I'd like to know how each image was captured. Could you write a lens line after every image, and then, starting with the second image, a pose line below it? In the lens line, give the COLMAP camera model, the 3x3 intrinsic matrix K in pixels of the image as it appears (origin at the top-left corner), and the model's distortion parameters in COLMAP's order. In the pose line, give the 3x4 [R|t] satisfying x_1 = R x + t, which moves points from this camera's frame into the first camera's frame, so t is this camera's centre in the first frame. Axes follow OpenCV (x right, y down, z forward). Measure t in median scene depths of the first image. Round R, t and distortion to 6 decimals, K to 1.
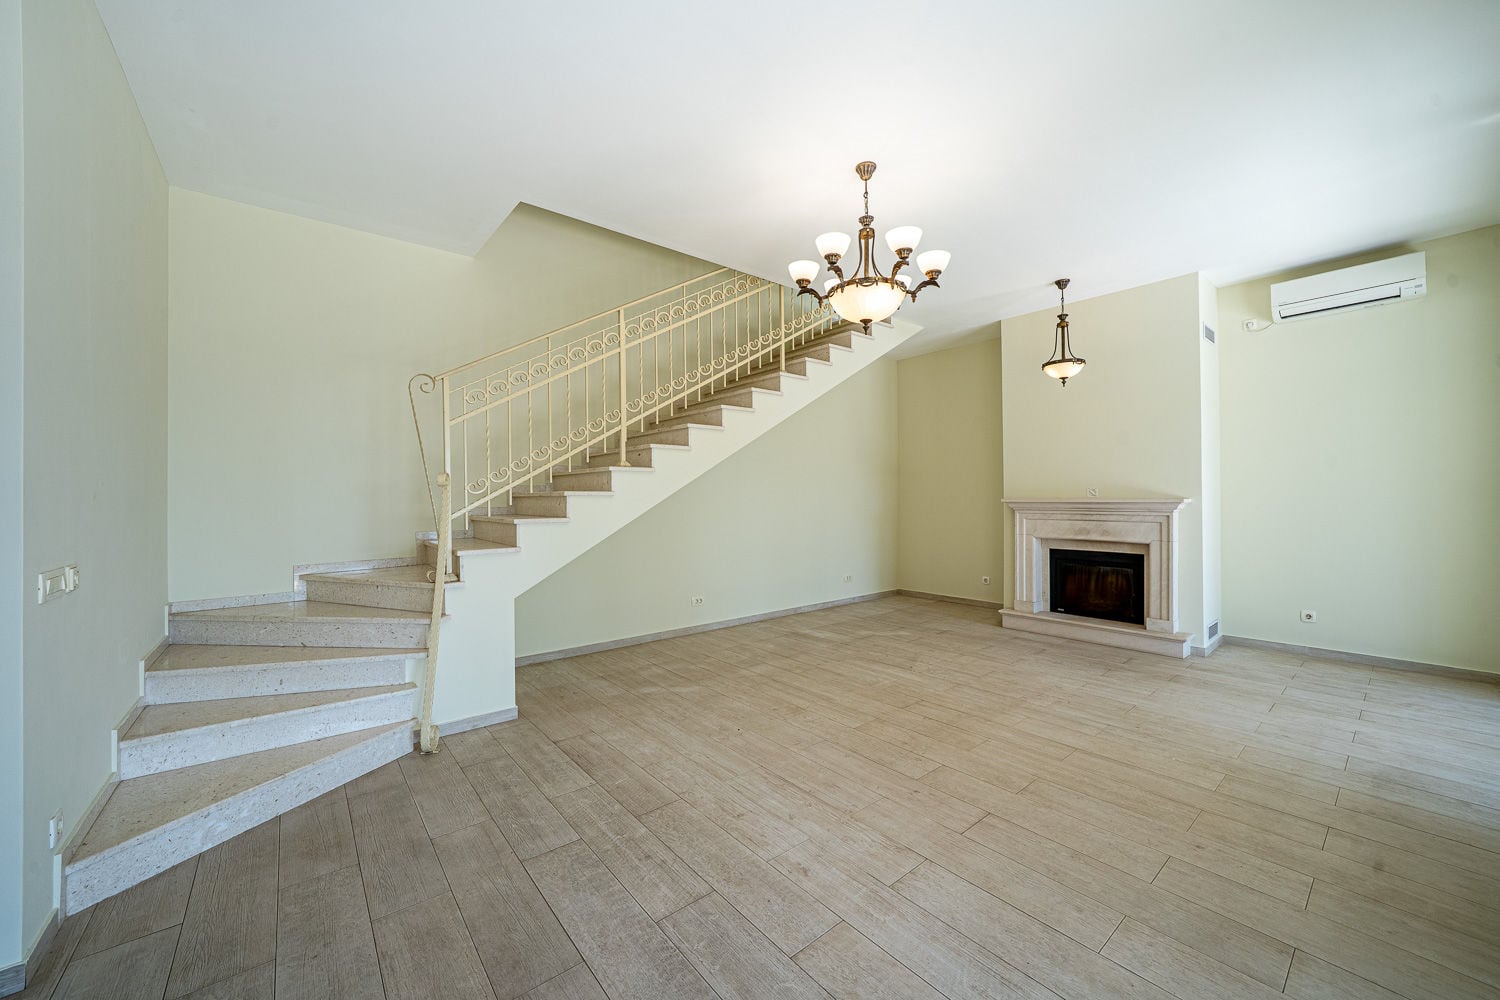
lens RADIAL K [[564.6, 0, 739.7], [0, 564.6, 495.2], [0, 0, 1]] dist [-0.001188, 0.000758]
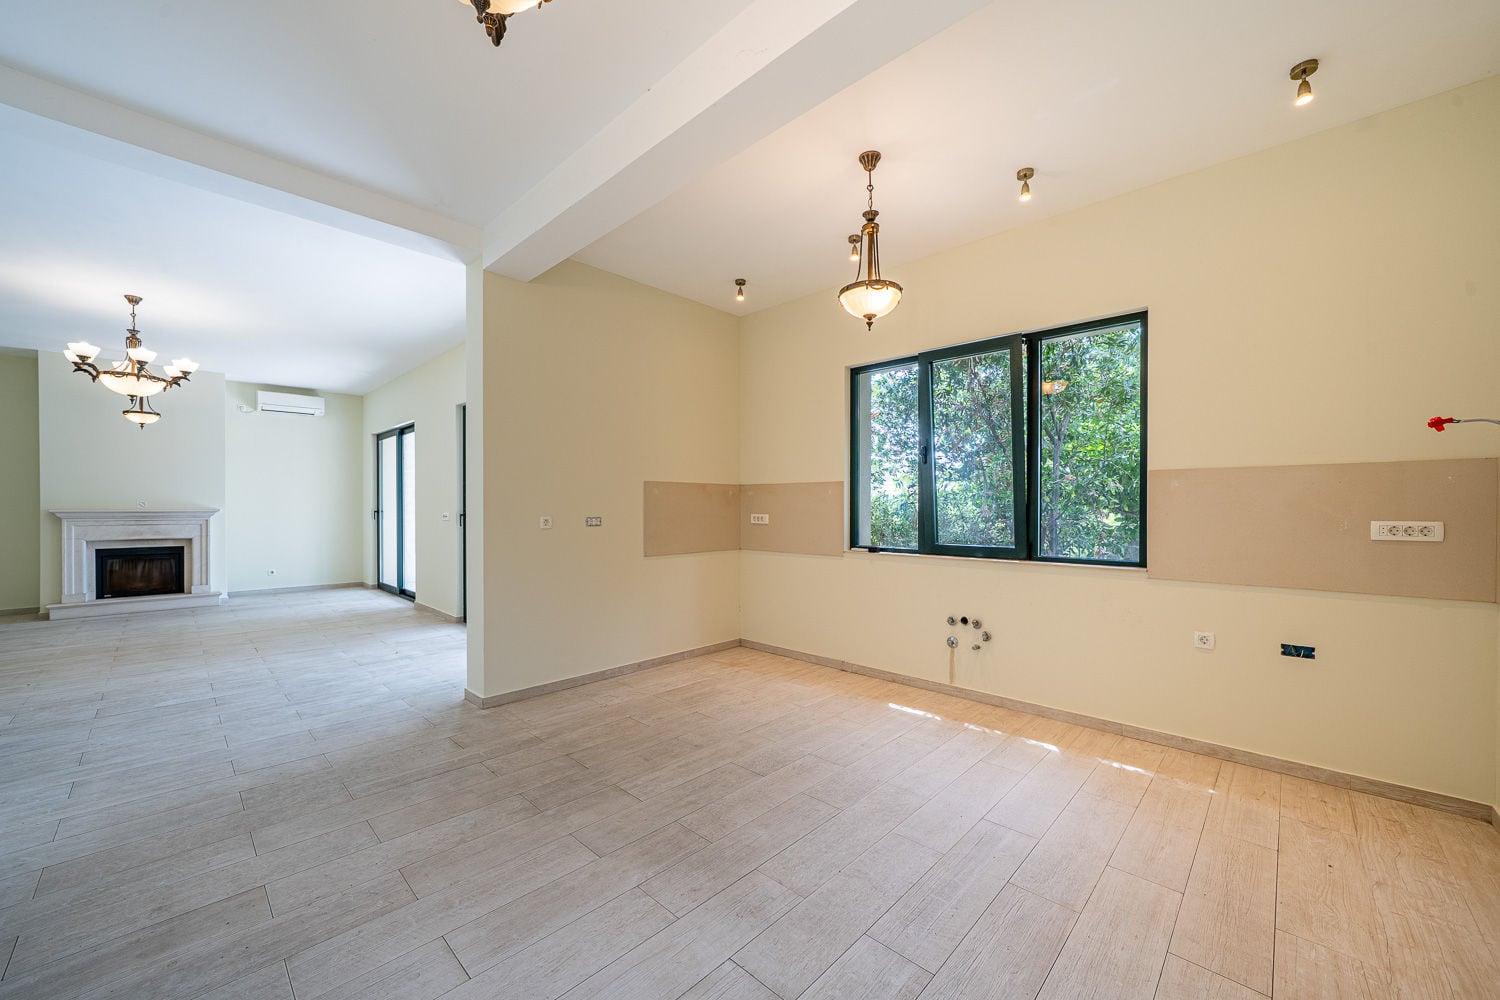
lens RADIAL K [[564.6, 0, 736.2], [0, 564.6, 512.7], [0, 0, 1]] dist [-0.001188, 0.000758]
pose [[-0.094138, -0.004755, 0.995548, -0.936350], [-0.002620, 0.999986, 0.004528, 0.004855], [-0.995556, -0.002182, -0.094149, -0.332450]]
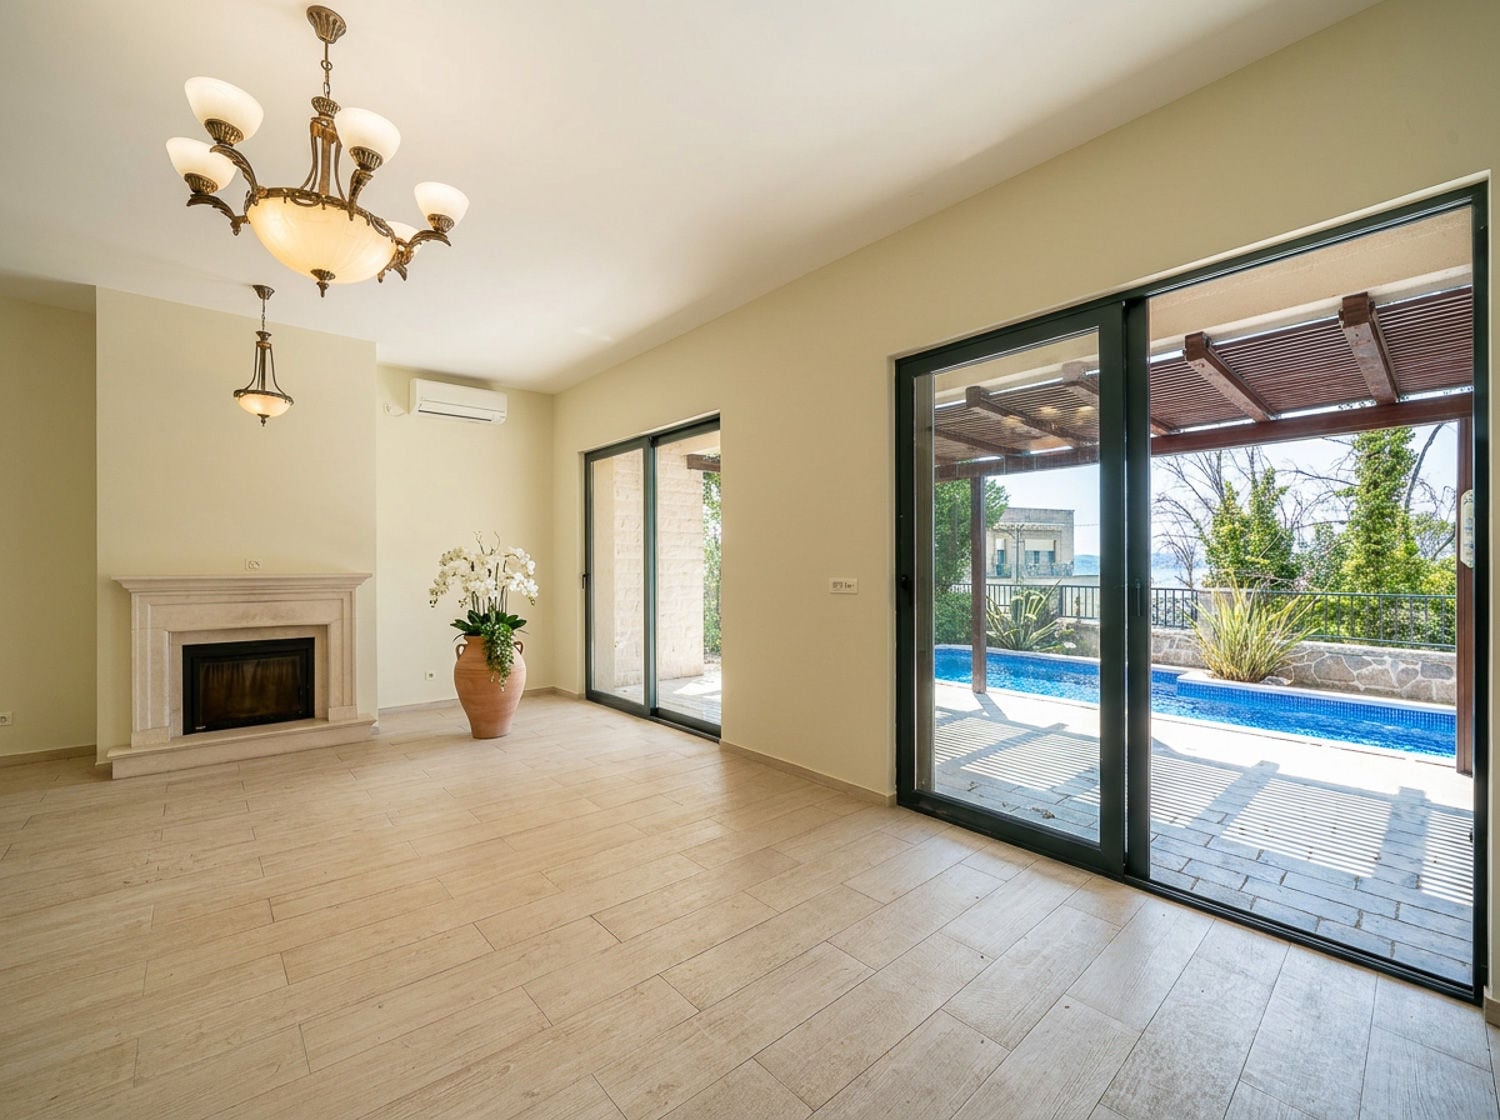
lens RADIAL K [[628.0, 0, 750.9], [0, 628.0, 567.3], [0, 0, 1]] dist [-0.023737, -0.000432]
pose [[-0.021321, 0.006408, 0.999752, -0.262703], [0.000917, 0.999979, -0.006390, 0.002975], [-0.999772, 0.000780, -0.021326, 0.349175]]
